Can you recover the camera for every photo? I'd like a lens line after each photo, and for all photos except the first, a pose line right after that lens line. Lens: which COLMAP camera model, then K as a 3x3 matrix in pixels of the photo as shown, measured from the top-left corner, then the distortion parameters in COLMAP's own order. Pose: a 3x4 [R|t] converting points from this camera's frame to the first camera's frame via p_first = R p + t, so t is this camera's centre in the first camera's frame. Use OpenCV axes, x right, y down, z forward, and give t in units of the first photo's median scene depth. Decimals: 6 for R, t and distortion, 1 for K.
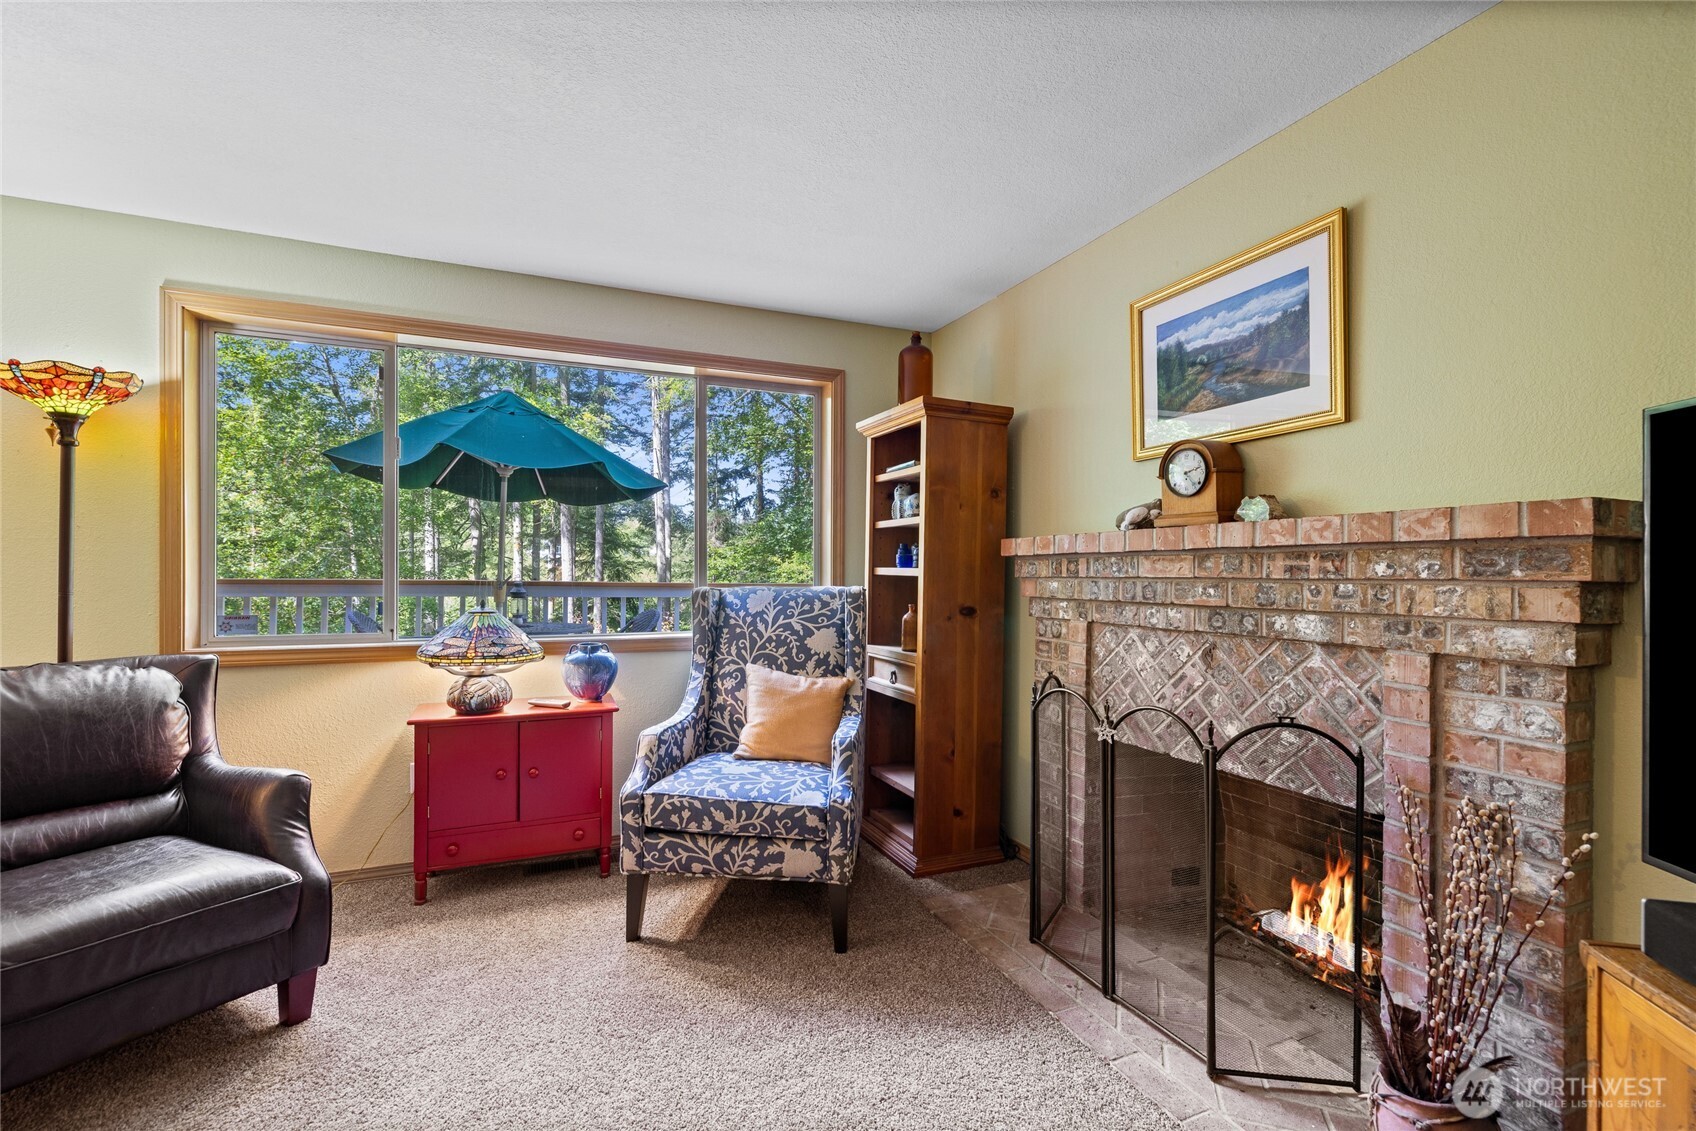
lens RADIAL K [[733.6, 0, 824.0], [0, 733.6, 572.4], [0, 0, 1]] dist [0.001302, -0.000020]
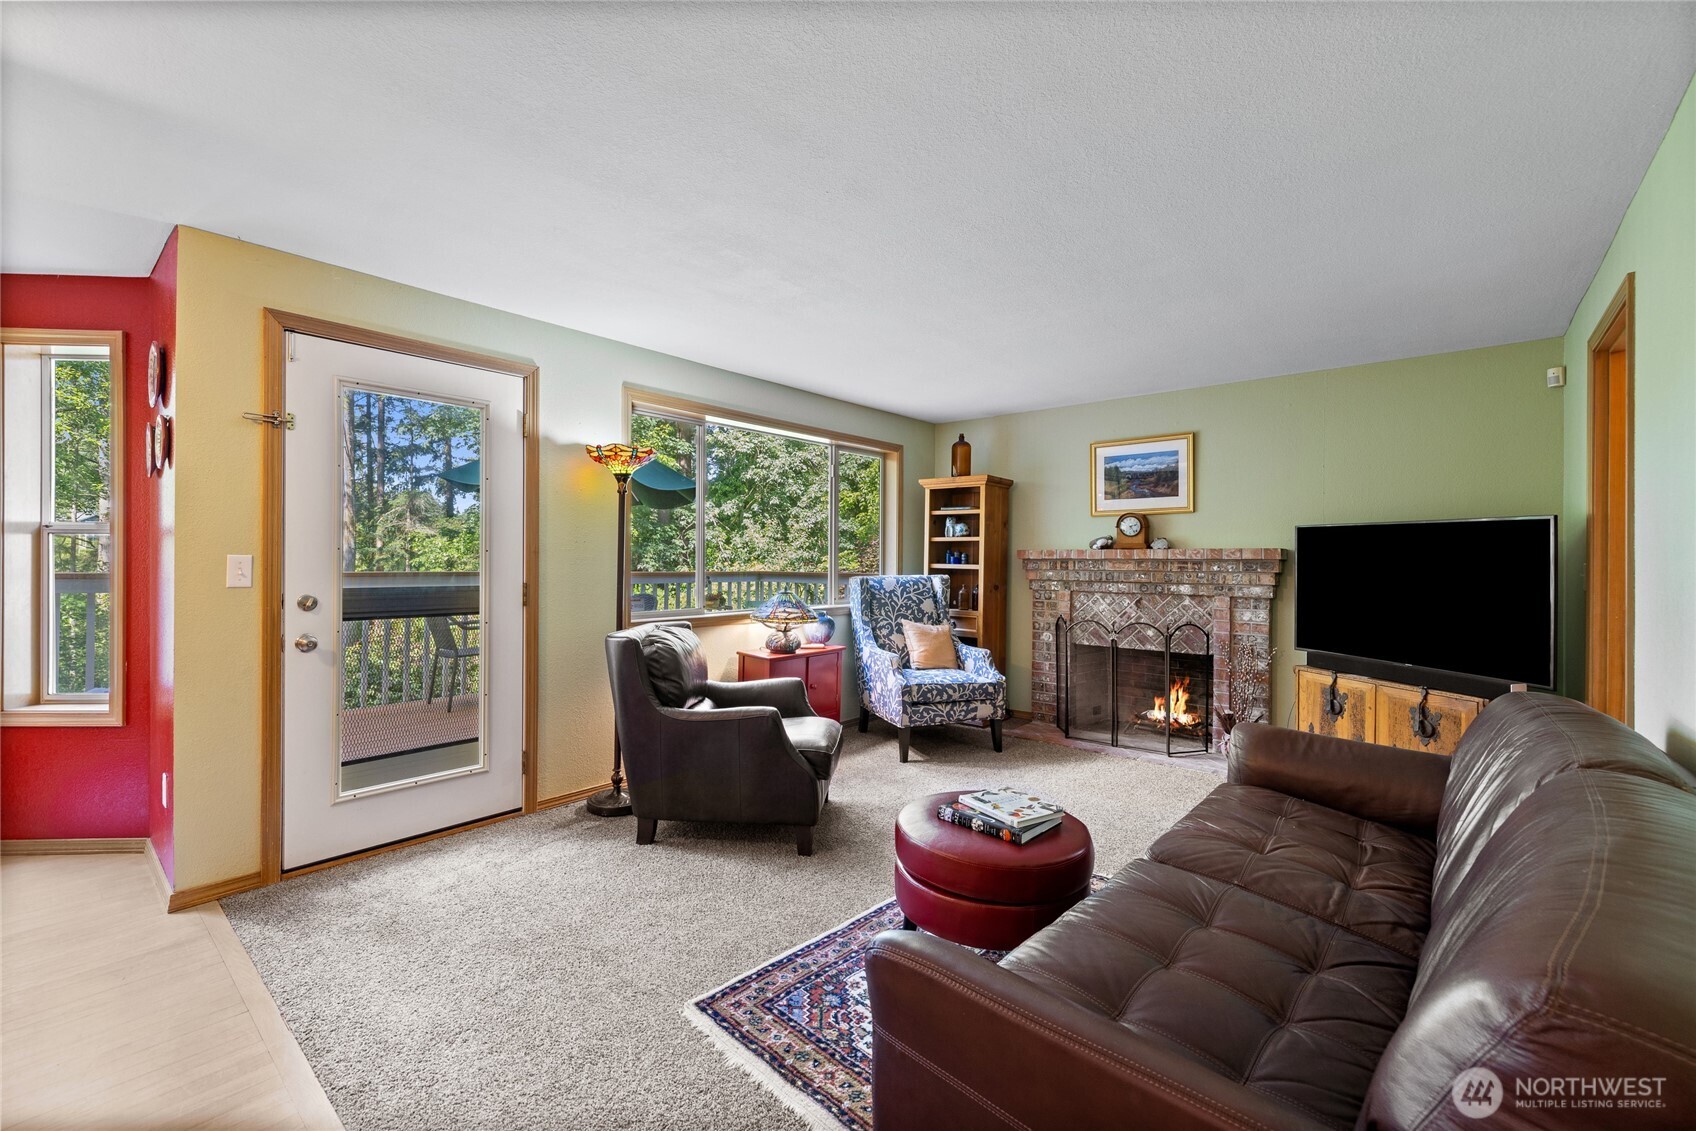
lens RADIAL K [[711.7, 0, 828.0], [0, 711.7, 559.5], [0, 0, 1]] dist [-0.001034, 0.000478]
pose [[0.896391, -0.000845, 0.443263, -1.354311], [-0.001101, 0.999991, 0.004132, -0.035694], [-0.443263, -0.004192, 0.896382, -0.608477]]
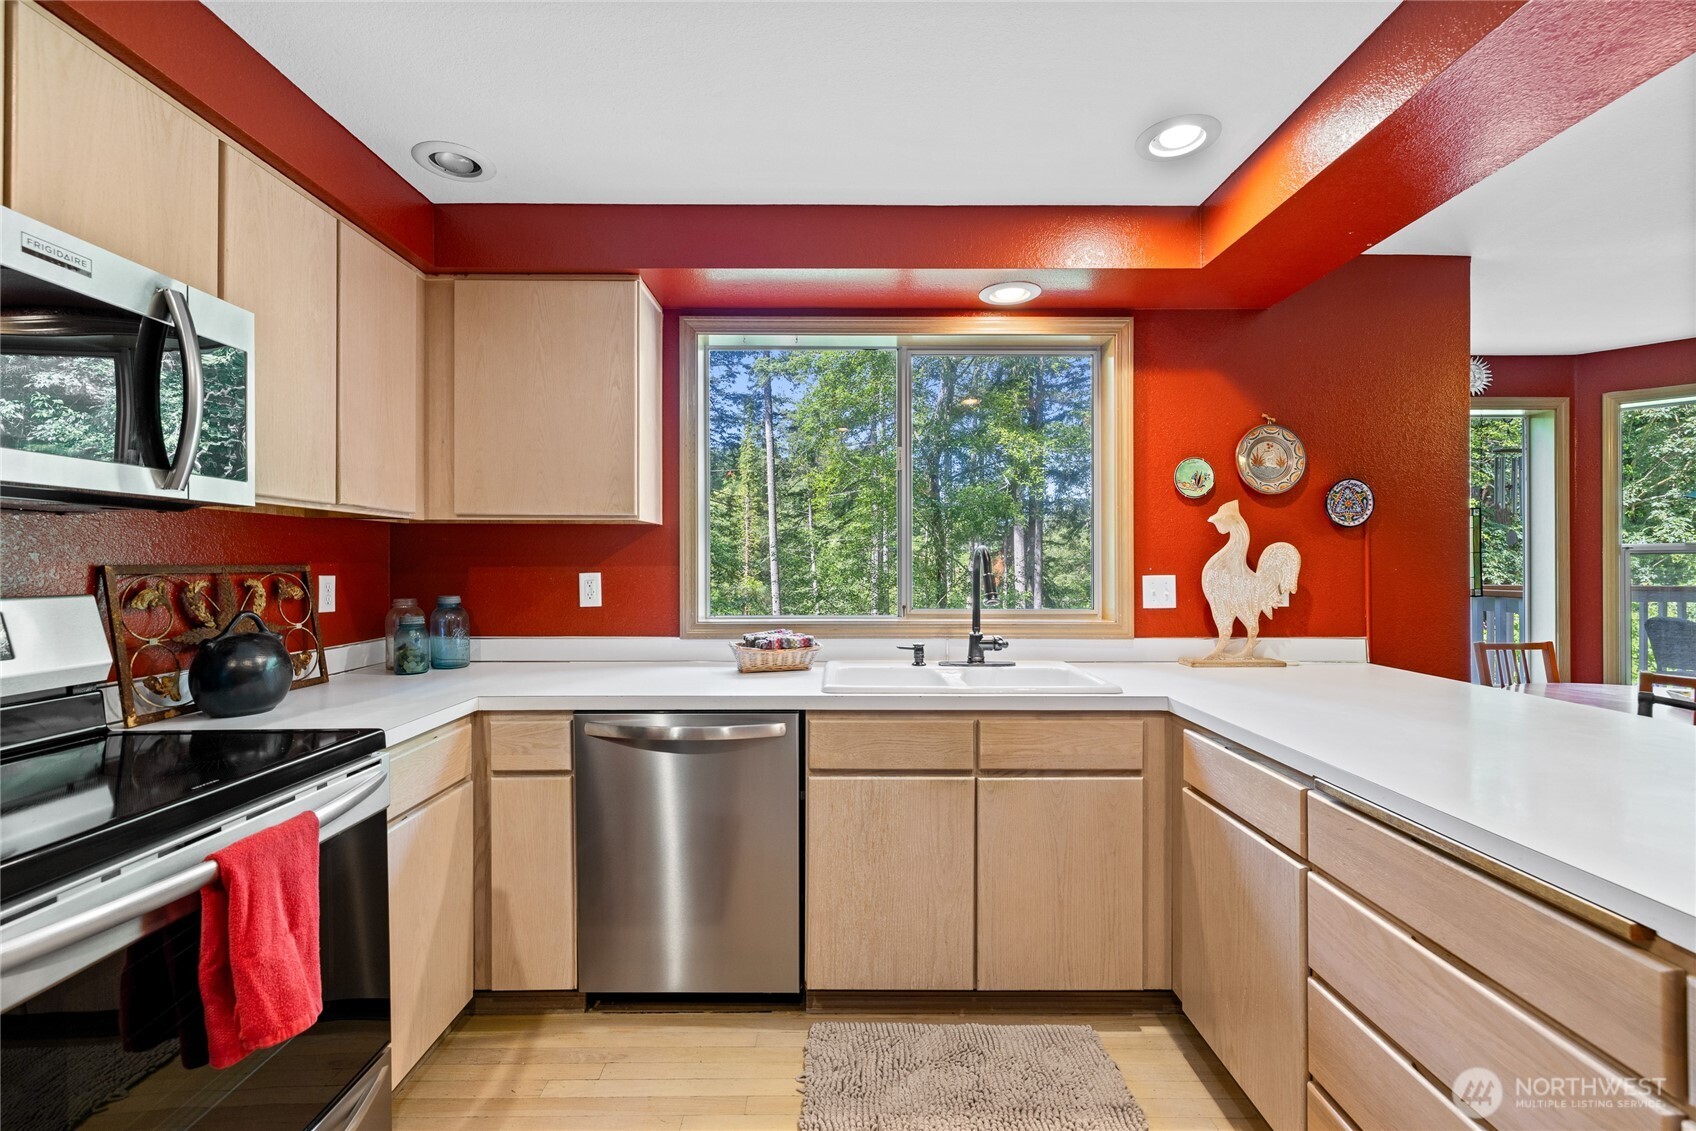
lens RADIAL K [[728.1, 0, 848.0], [0, 728.1, 565.5], [0, 0, 1]] dist [0.002045, 0.002581]
pose [[0.927994, -0.005922, -0.372549, -3.183927], [0.005027, 0.999982, -0.003373, -0.055596], [0.372562, 0.001257, 0.928006, -1.006601]]
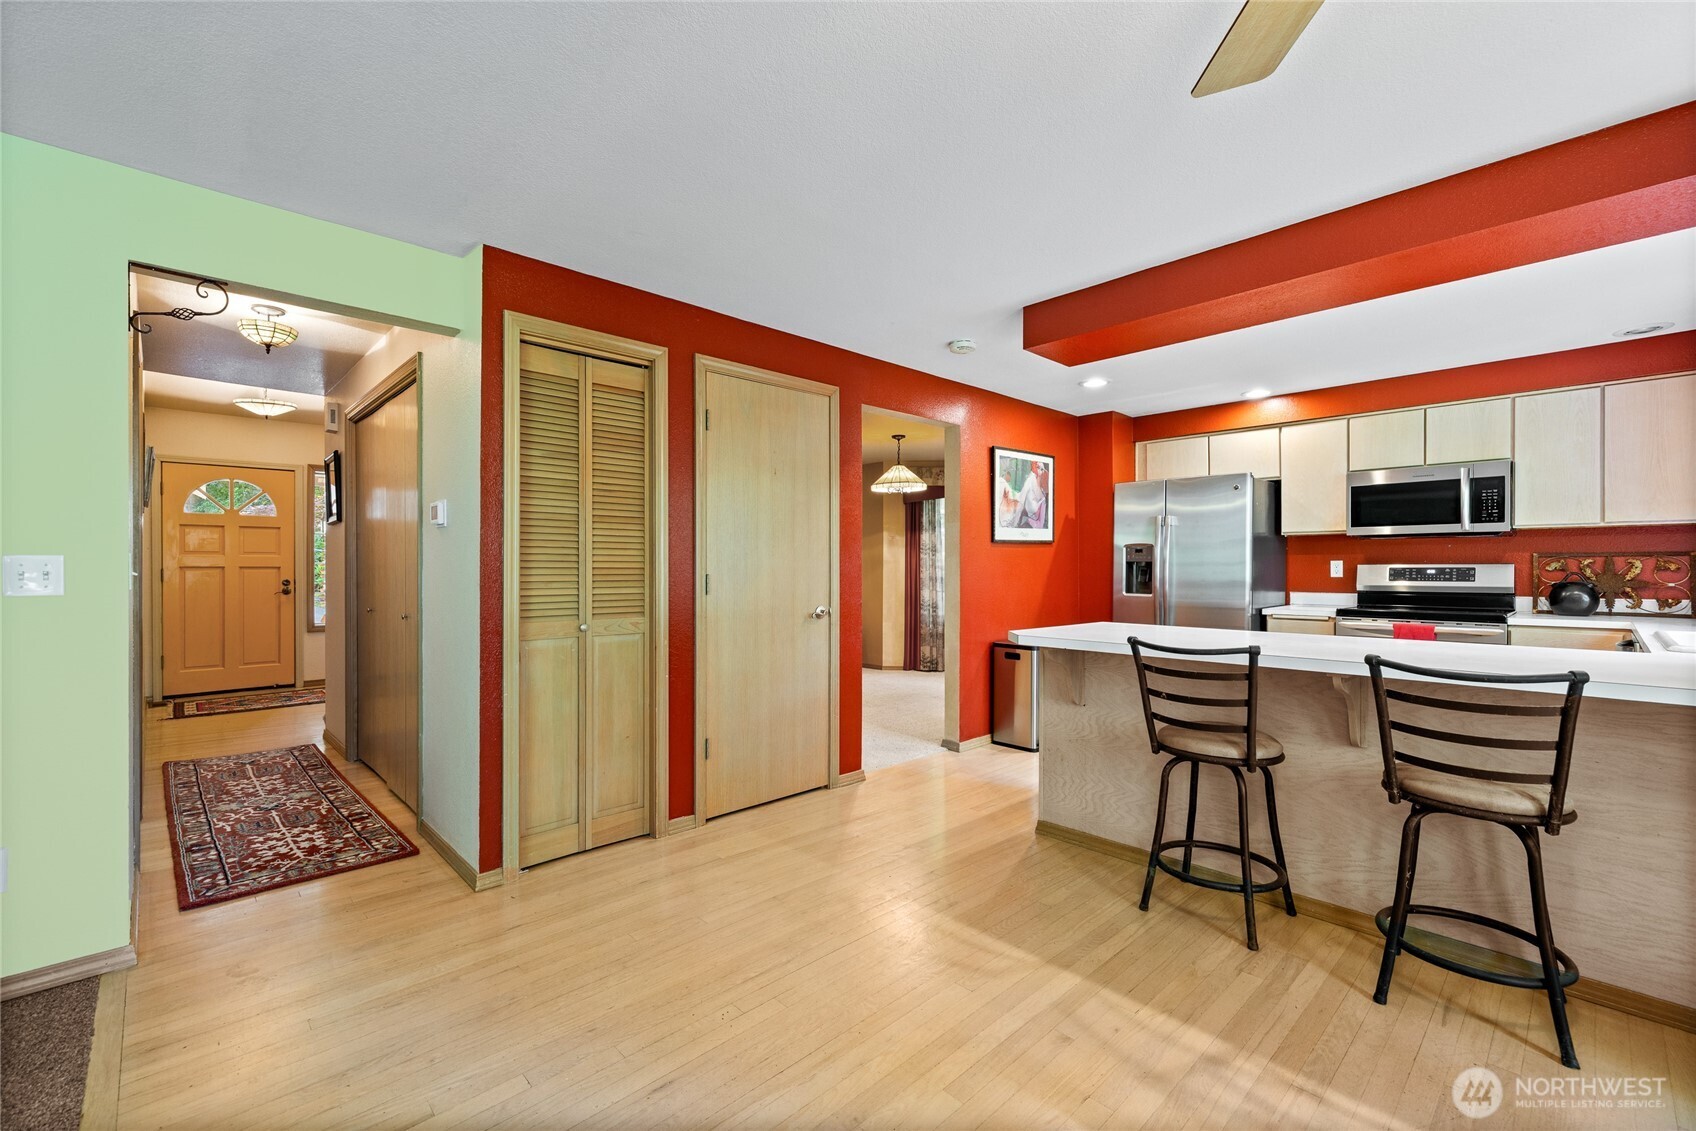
lens RADIAL K [[716.2, 0, 831.8], [0, 716.2, 567.9], [0, 0, 1]] dist [0.000888, 0.000322]
pose [[-0.933810, -0.004059, -0.357745, -1.664252], [-0.005337, 0.999982, 0.002583, -0.016395], [0.357728, 0.004321, -0.933816, 0.543596]]
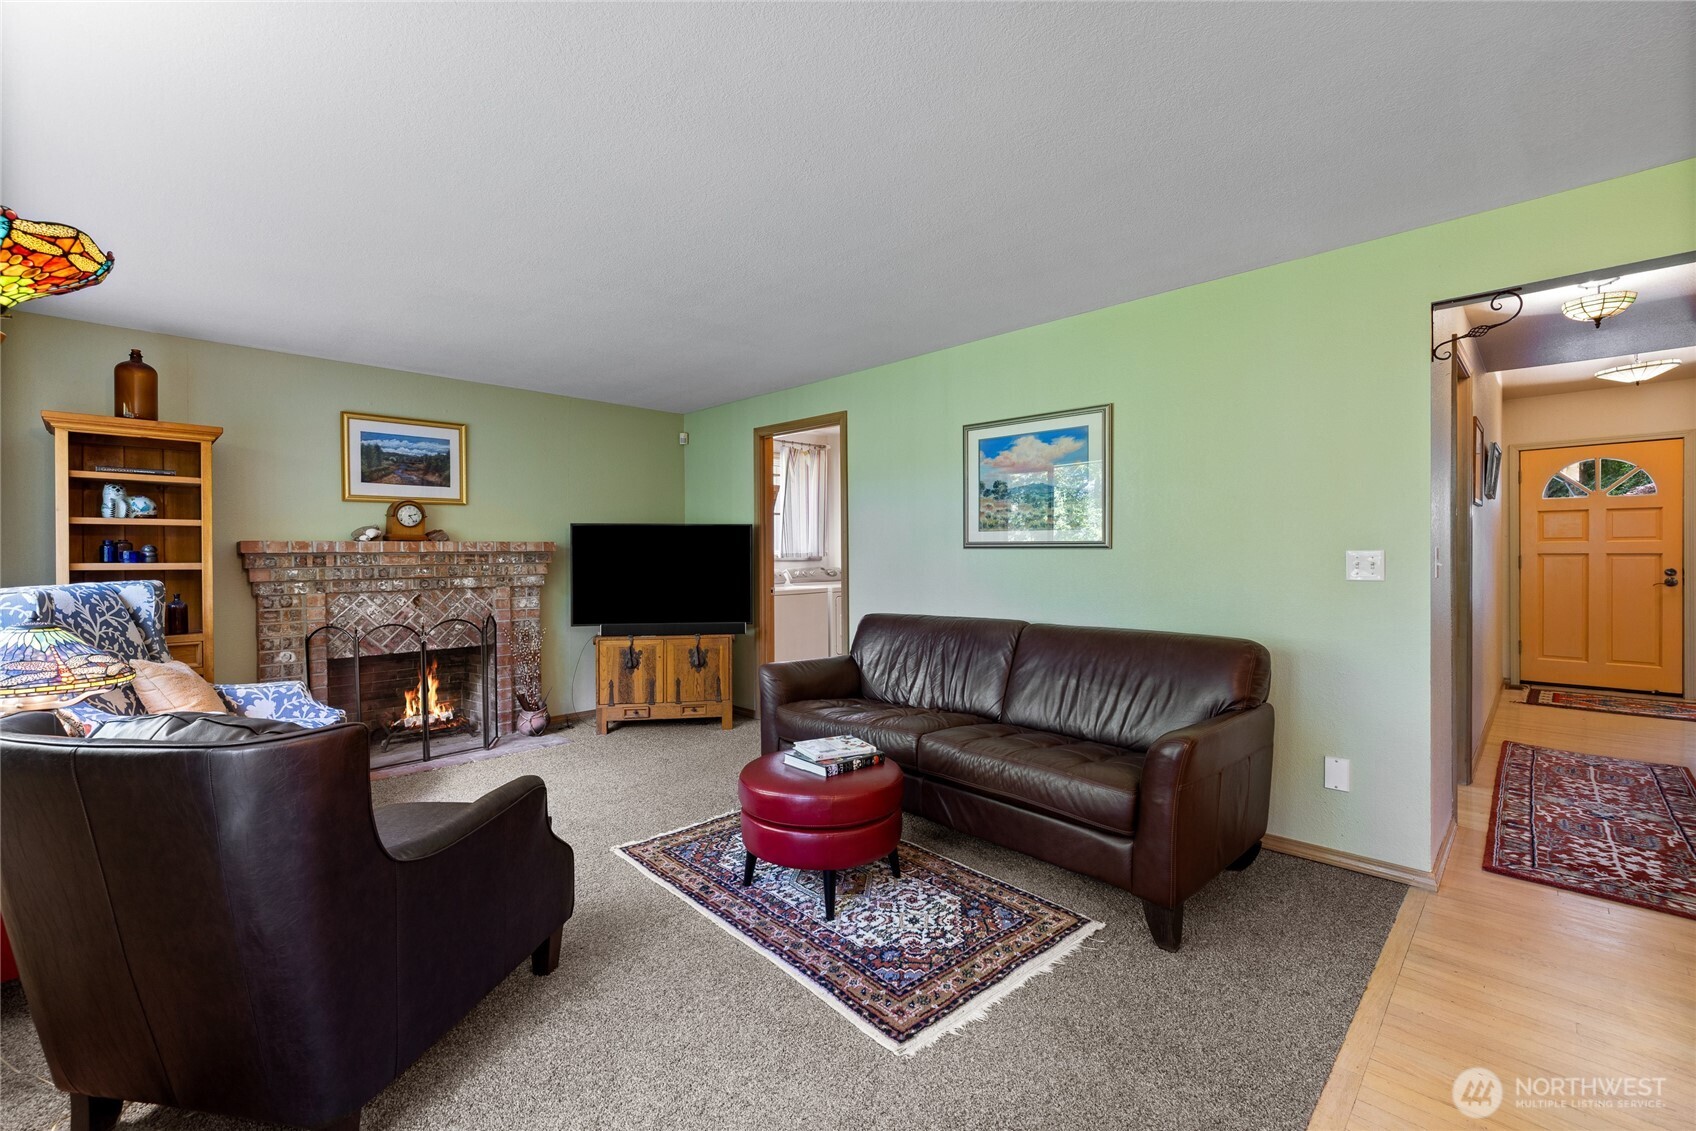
lens RADIAL K [[711.7, 0, 828.0], [0, 711.7, 559.5], [0, 0, 1]] dist [-0.001034, 0.000478]
pose [[-0.380460, -0.010055, 0.924743, -1.812933], [0.005105, 0.999903, 0.012973, -0.028612], [-0.924783, 0.009657, -0.380372, 0.640354]]
